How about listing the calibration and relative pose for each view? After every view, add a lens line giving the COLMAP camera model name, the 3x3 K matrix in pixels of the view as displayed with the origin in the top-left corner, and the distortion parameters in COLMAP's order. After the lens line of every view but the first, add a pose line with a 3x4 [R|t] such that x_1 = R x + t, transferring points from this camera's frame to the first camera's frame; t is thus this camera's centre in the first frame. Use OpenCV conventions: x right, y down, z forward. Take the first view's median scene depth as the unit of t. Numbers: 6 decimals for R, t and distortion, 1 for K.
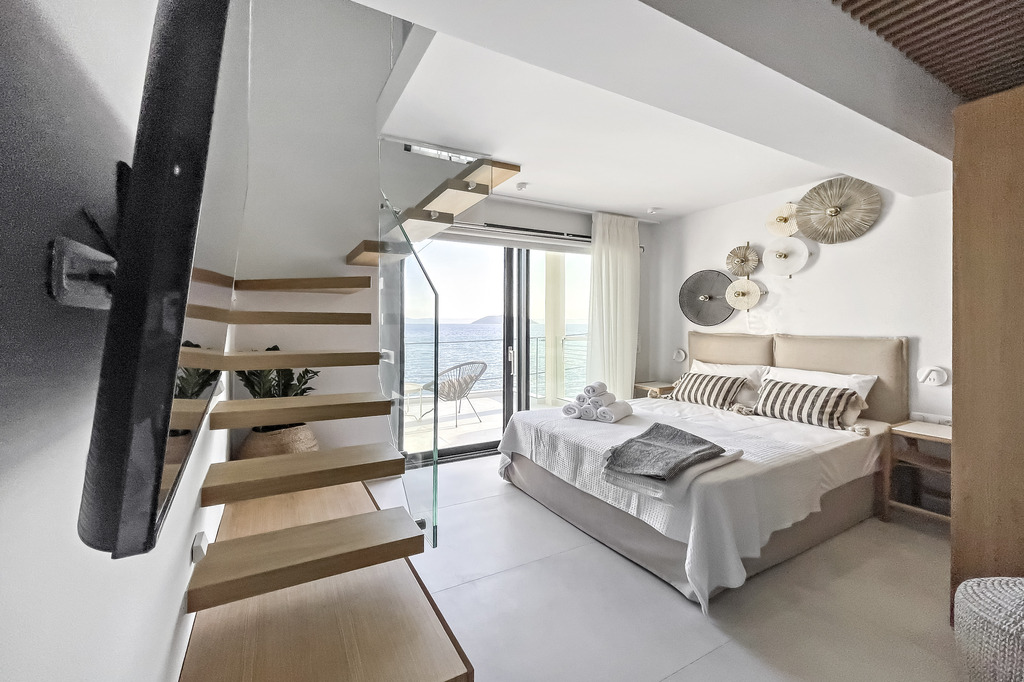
lens RADIAL K [[440.9, 0, 509.4], [0, 440.9, 327.1], [0, 0, 1]] dist [-0.002415, 0.000030]
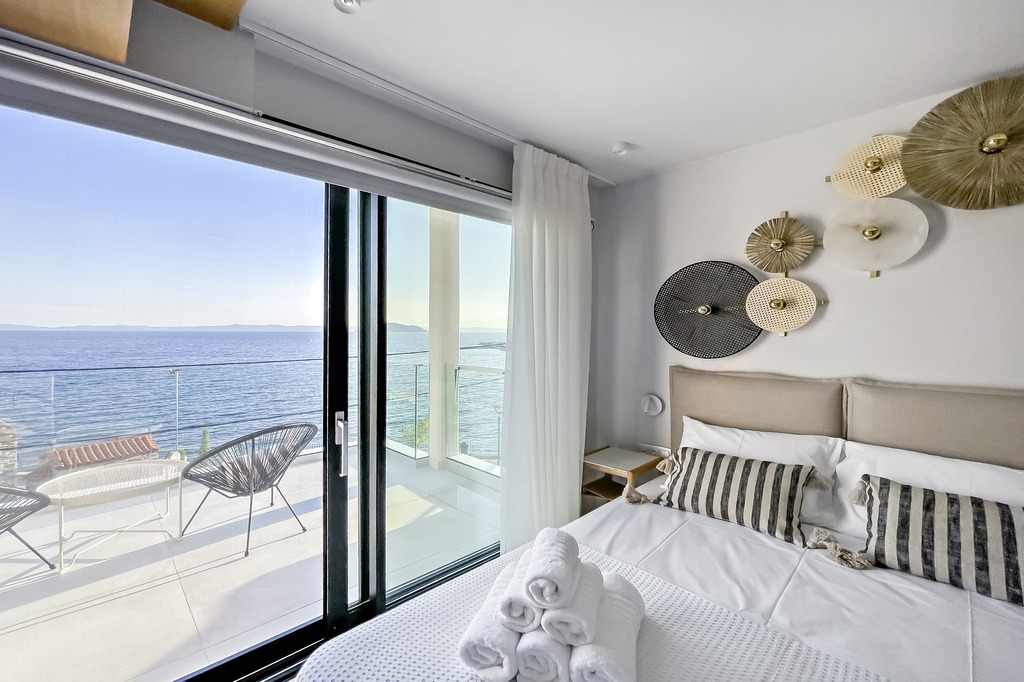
lens RADIAL K [[434.0, 0, 512.0], [0, 434.0, 341.0], [0, 0, 1]] dist [-0.014691, 0.000118]
pose [[0.967390, -0.002206, 0.253283, 0.071465], [-0.001665, 0.999885, 0.015070, -0.040359], [-0.253288, -0.015000, 0.967275, 0.632349]]
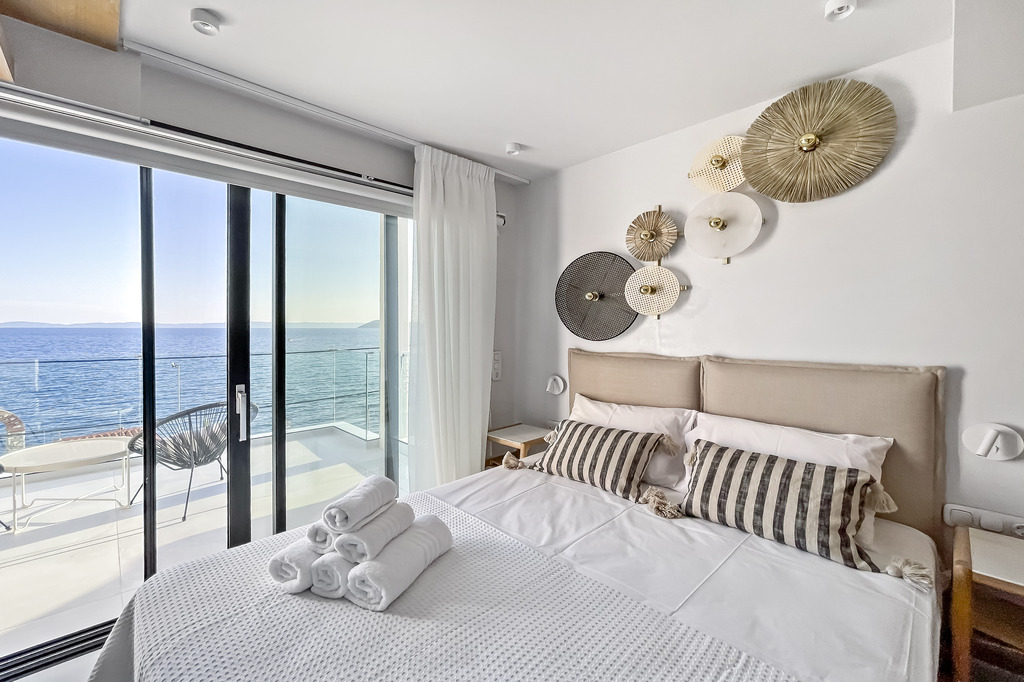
lens RADIAL K [[424.6, 0, 512.0], [0, 424.6, 341.0], [0, 0, 1]] dist [-0.019110, 0.000445]
pose [[0.967785, -0.005788, 0.251711, 0.218432], [-0.000194, 0.999718, 0.023735, -0.020012], [-0.251777, -0.023019, 0.967511, 0.541236]]
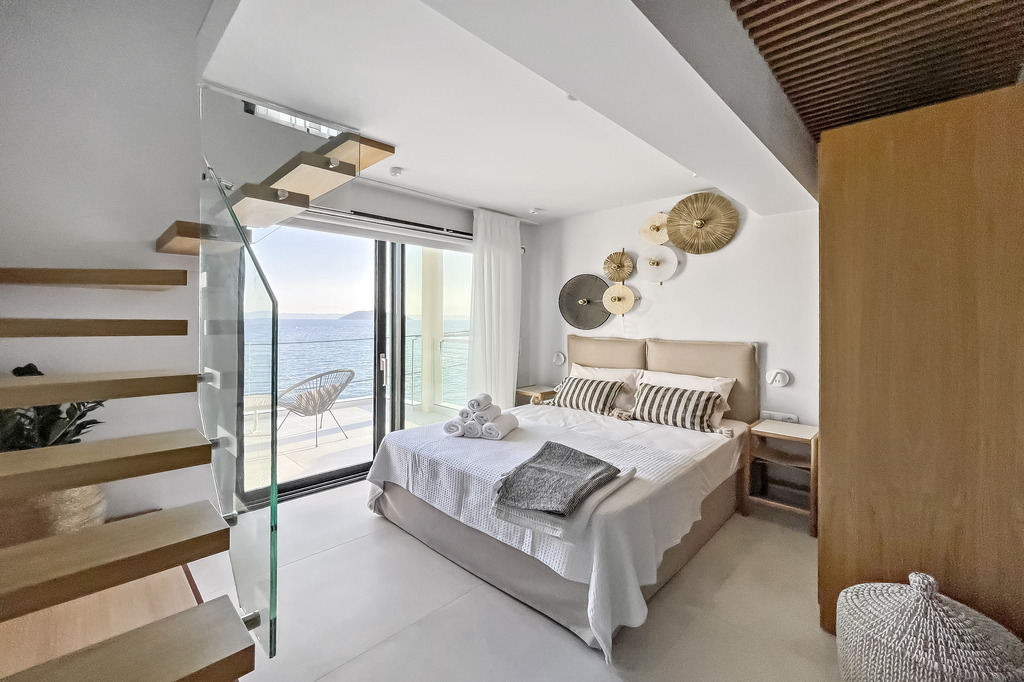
lens RADIAL K [[436.2, 0, 507.9], [0, 436.2, 323.7], [0, 0, 1]] dist [-0.001452, -0.000166]
pose [[0.960154, 0.002035, 0.279464, -0.000394], [-0.002909, 0.999992, 0.002711, -0.022170], [-0.279457, -0.003416, 0.960152, 0.112656]]
